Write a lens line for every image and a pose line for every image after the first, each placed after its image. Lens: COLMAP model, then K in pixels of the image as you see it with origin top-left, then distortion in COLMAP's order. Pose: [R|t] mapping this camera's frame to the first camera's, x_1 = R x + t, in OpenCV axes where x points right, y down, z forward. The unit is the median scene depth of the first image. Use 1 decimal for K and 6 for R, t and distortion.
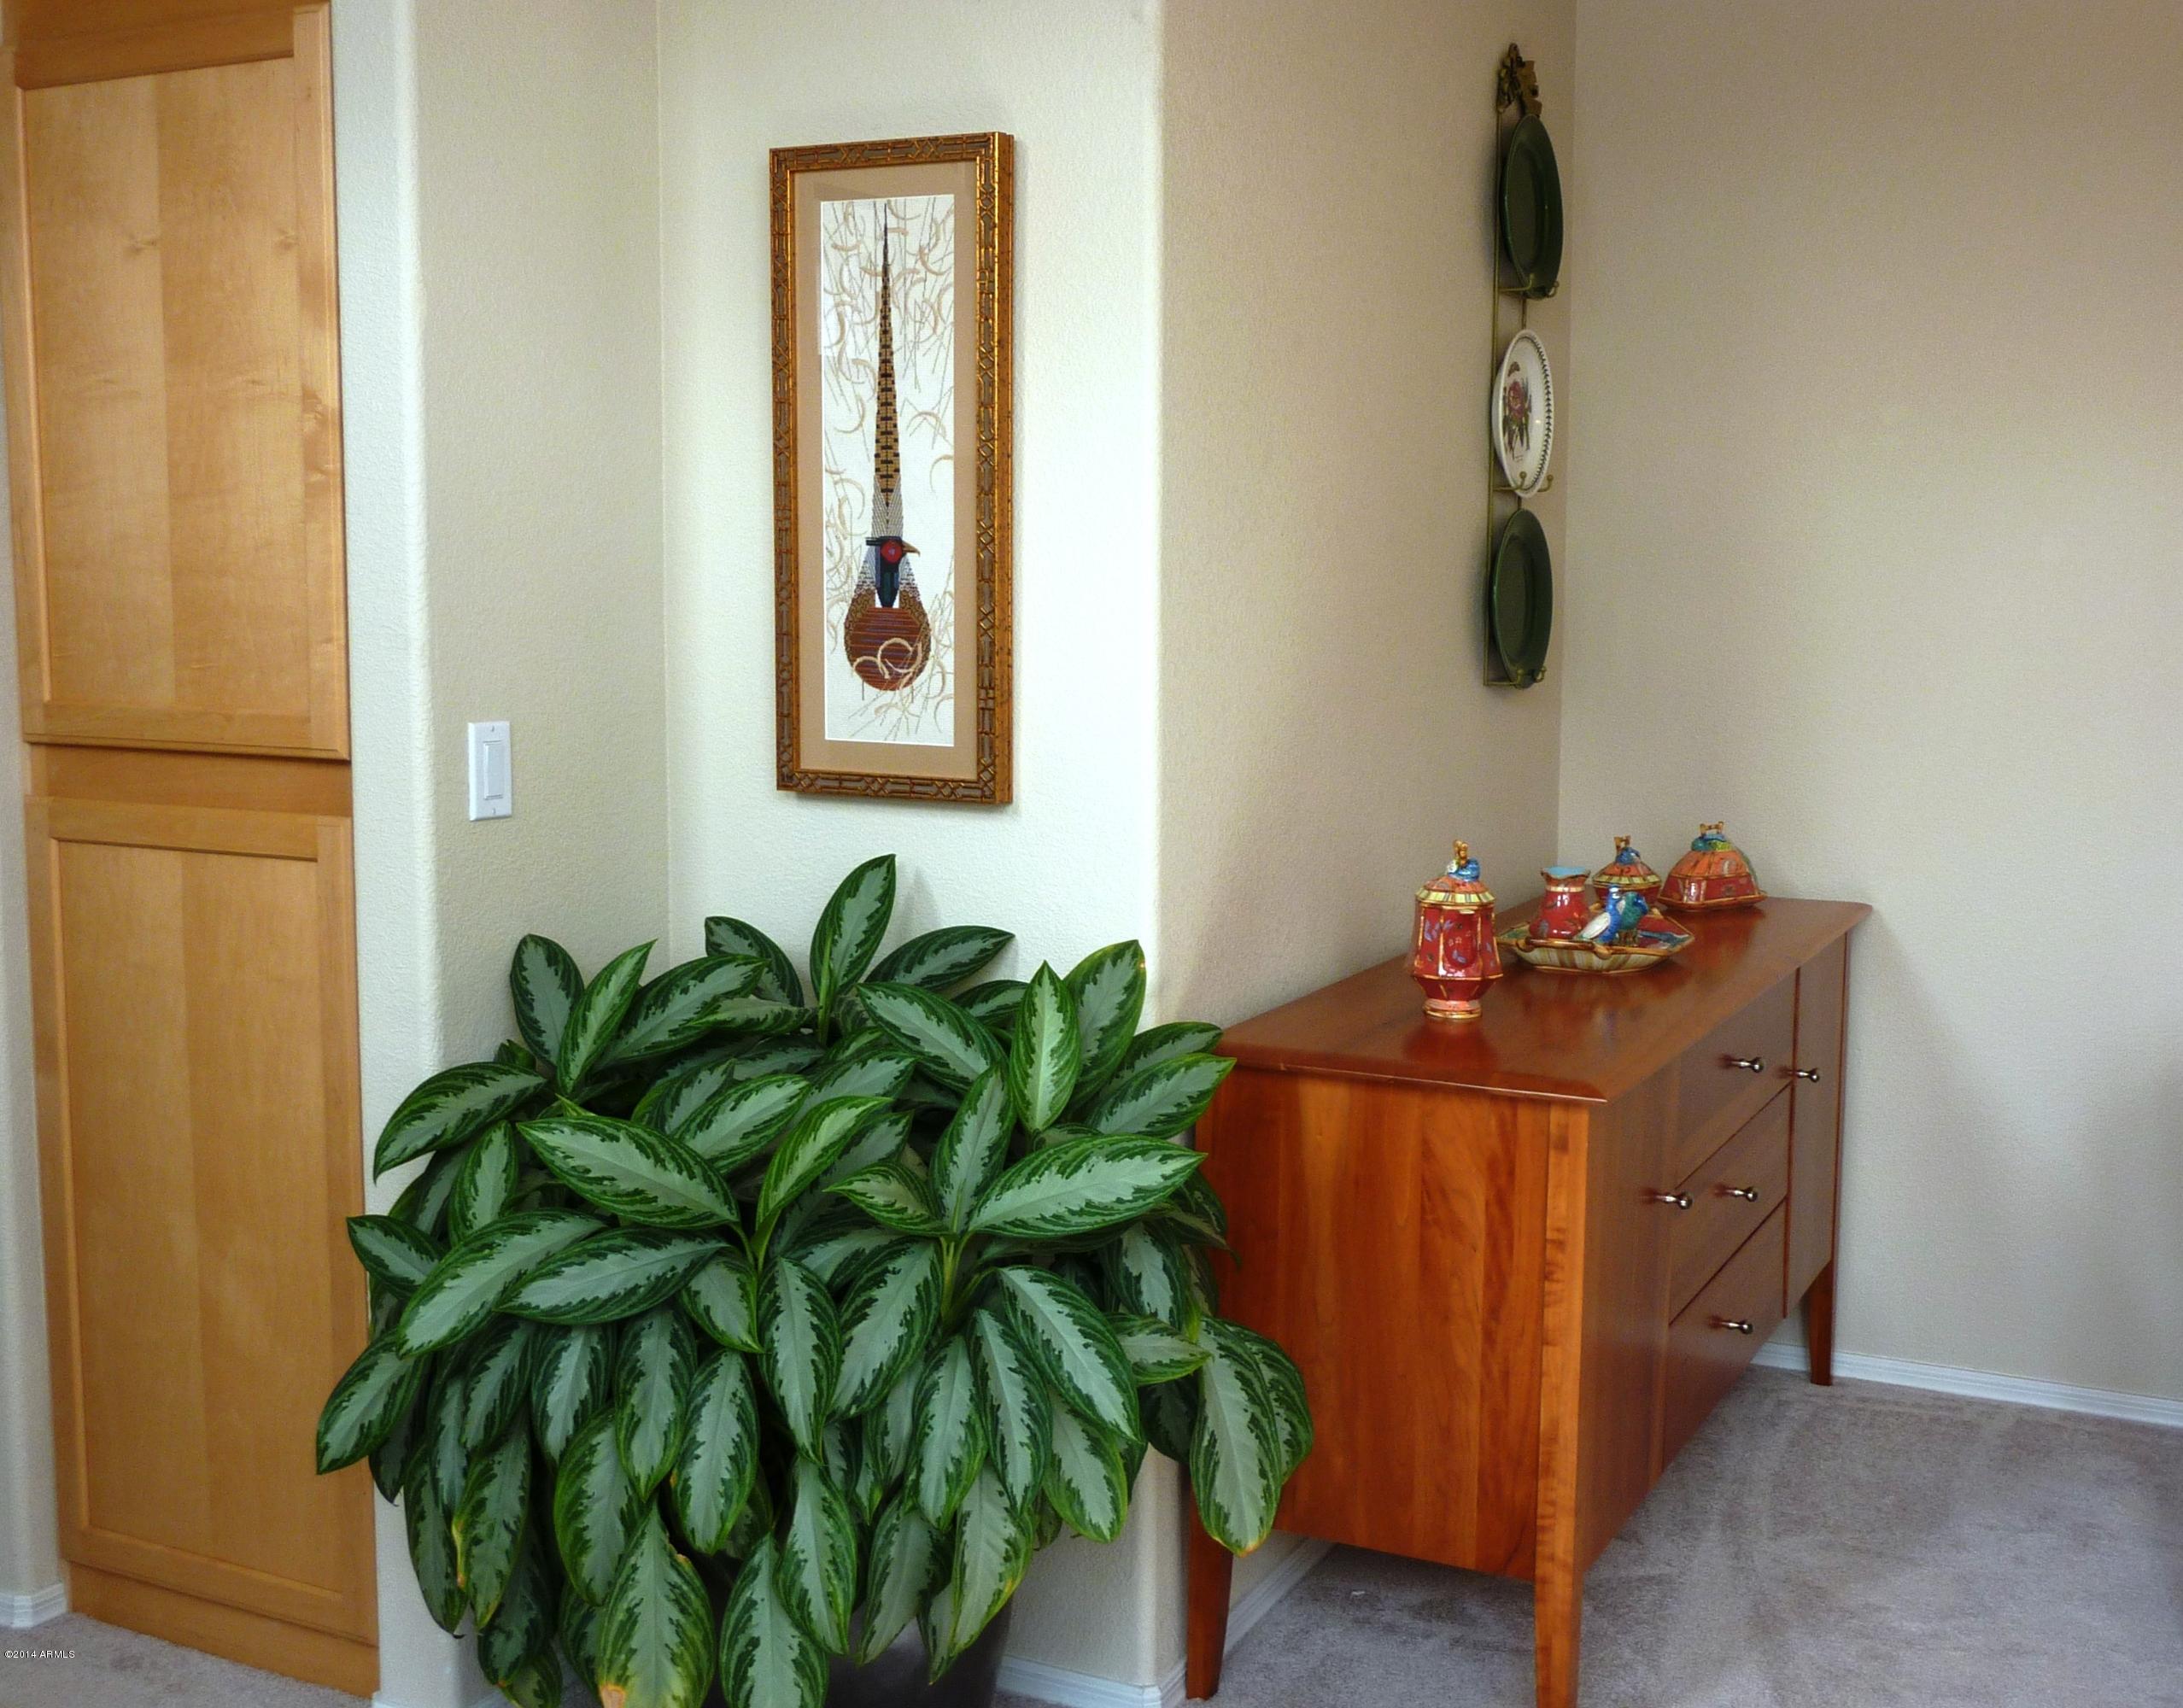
lens RADIAL K [[2601.3, 0, 1091.5], [0, 2601.3, 854.0], [0, 0, 1]] dist [0.005806, -0.018044]
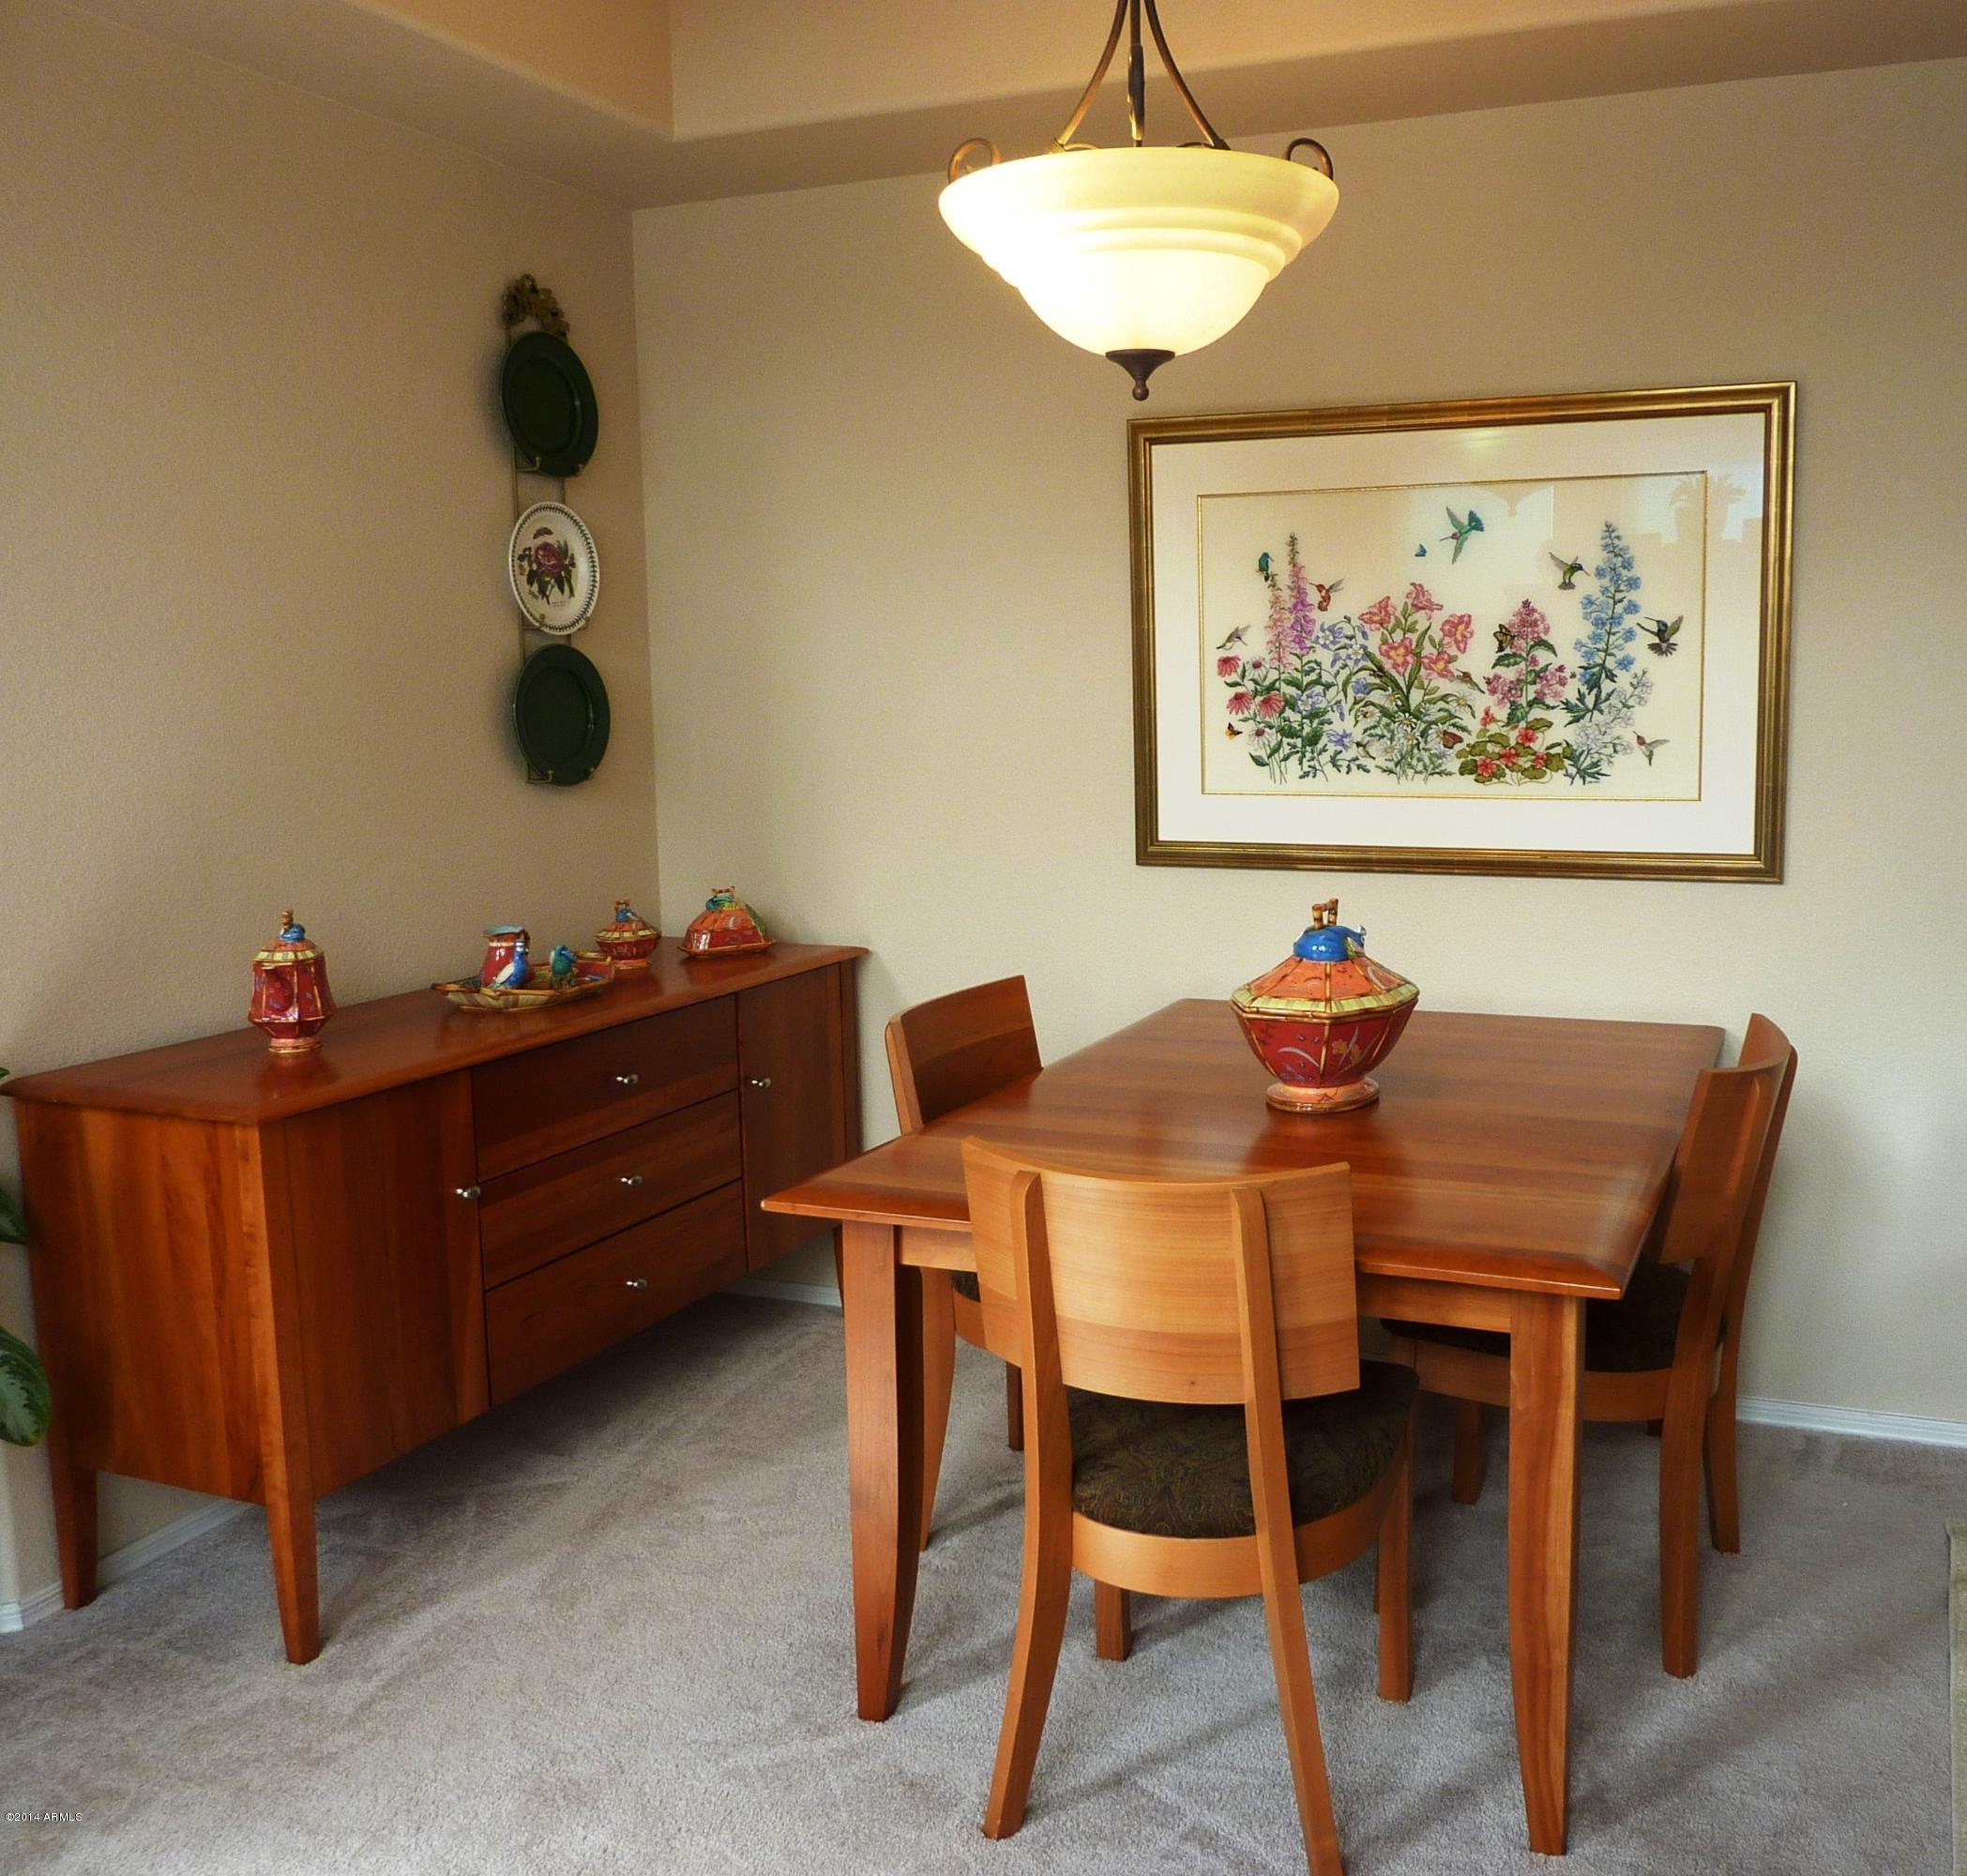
lens RADIAL K [[1964.2, 0, 983.5], [0, 1964.2, 938.0], [0, 0, 1]] dist [-0.005011, -0.010285]
pose [[0.995030, -0.024638, 0.096477, 0.385180], [0.023293, 0.999616, 0.015041, 0.001928], [-0.096810, -0.012719, 0.995222, 0.034569]]
